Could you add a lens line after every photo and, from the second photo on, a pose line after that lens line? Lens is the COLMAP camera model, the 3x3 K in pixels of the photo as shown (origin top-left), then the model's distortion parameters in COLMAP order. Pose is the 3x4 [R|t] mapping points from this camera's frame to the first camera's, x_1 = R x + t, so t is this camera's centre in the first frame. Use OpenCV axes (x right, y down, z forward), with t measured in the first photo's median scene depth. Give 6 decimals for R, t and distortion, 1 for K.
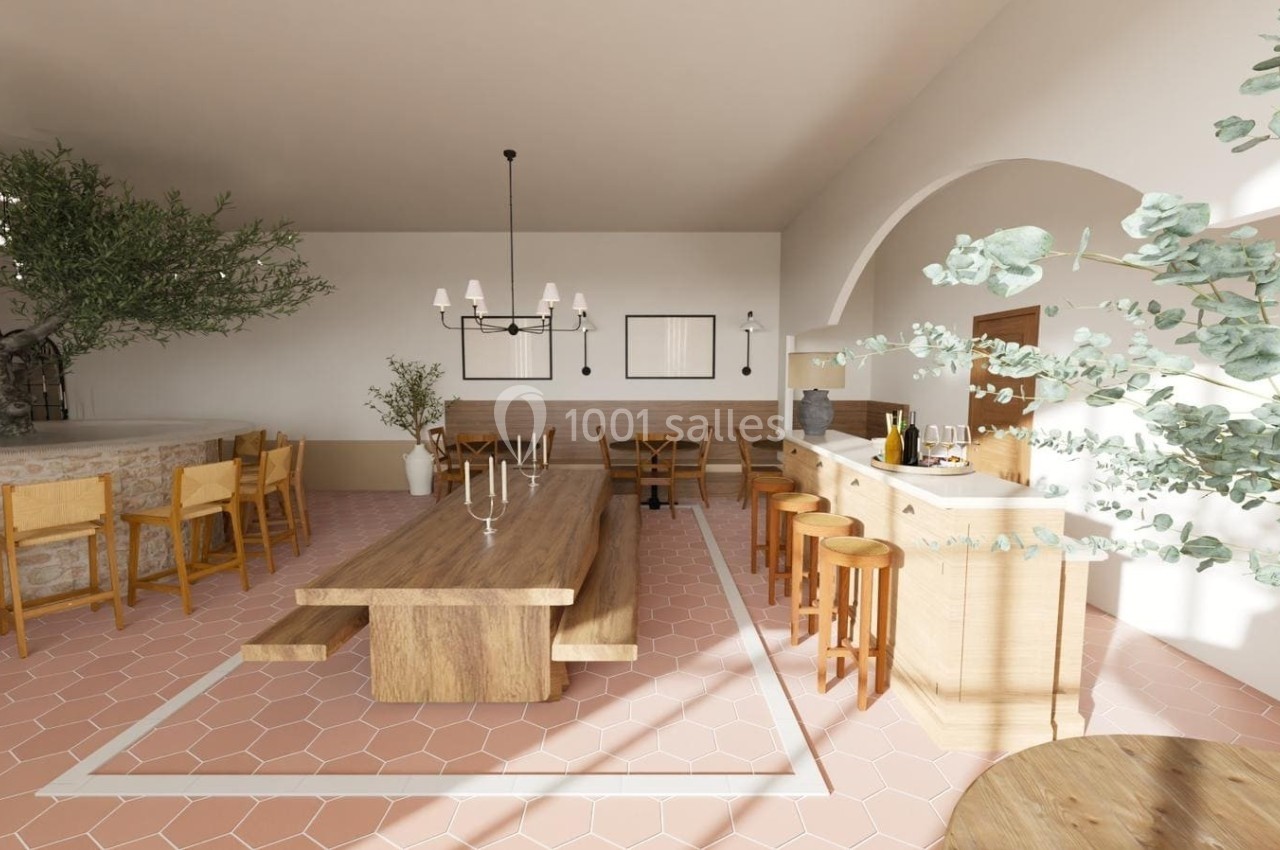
lens RADIAL K [[572.9, 0, 640.0], [0, 572.9, 425.0], [0, 0, 1]] dist [-0.001356, -0.000030]
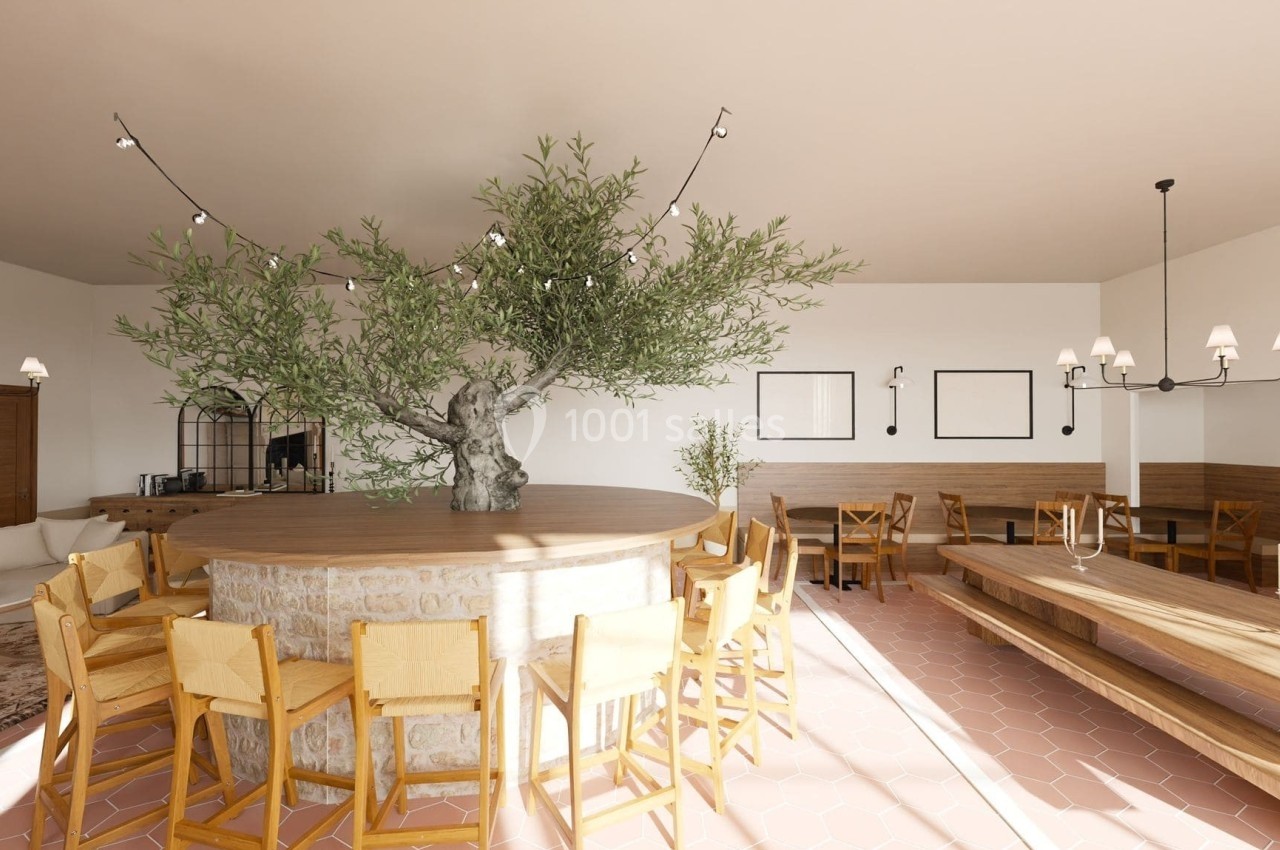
lens RADIAL K [[572.9, 0, 640.0], [0, 572.9, 425.0], [0, 0, 1]] dist [-0.001356, -0.000030]
pose [[0.999999, -0.000017, 0.001654, -0.517168], [0.000178, 0.995229, -0.097563, -0.013929], [-0.001644, 0.097563, 0.995228, 0.089765]]
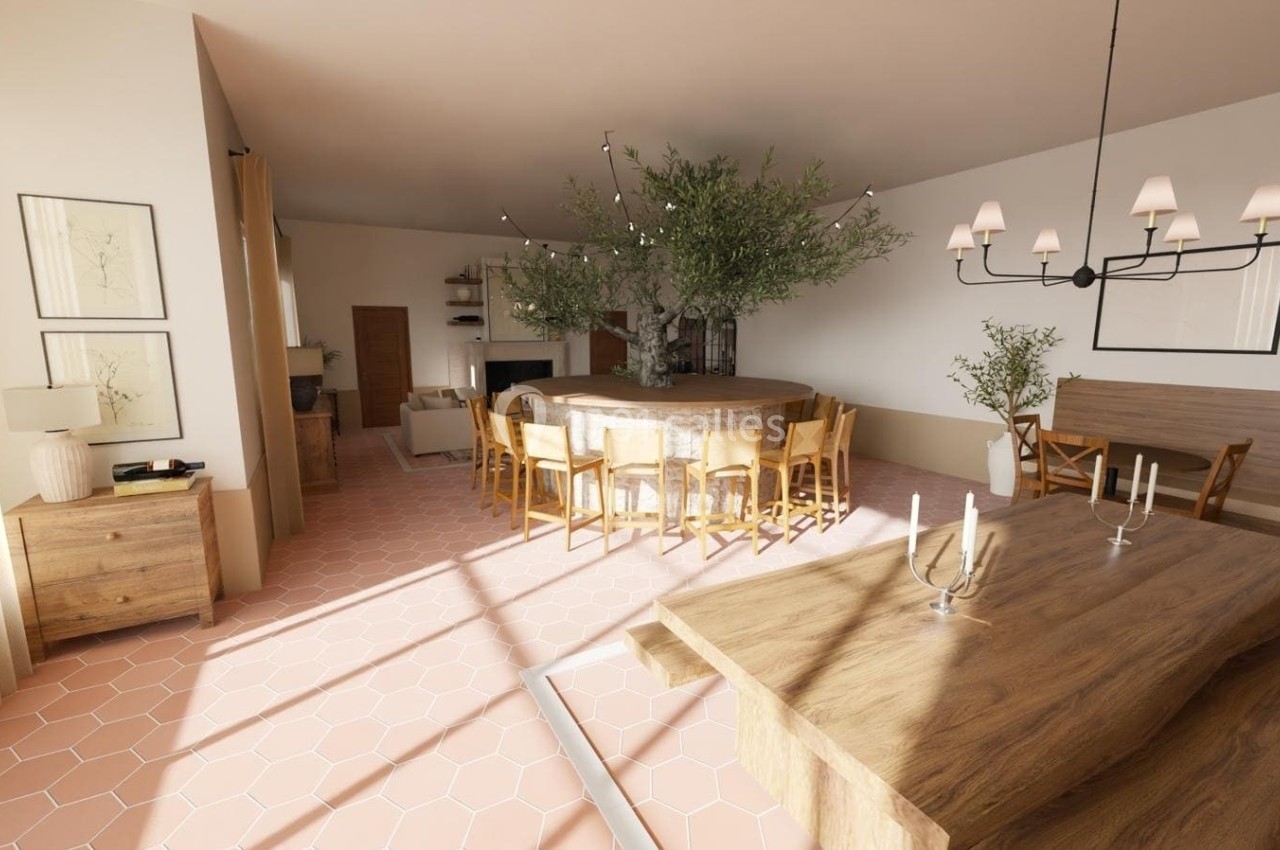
lens RADIAL K [[572.9, 0, 640.0], [0, 572.9, 425.0], [0, 0, 1]] dist [-0.001356, -0.000030]
pose [[0.488394, 0.140327, -0.861266, 0.039901], [-0.077127, 0.990064, 0.117576, -0.028595], [0.869208, 0.009004, 0.494365, 0.175519]]
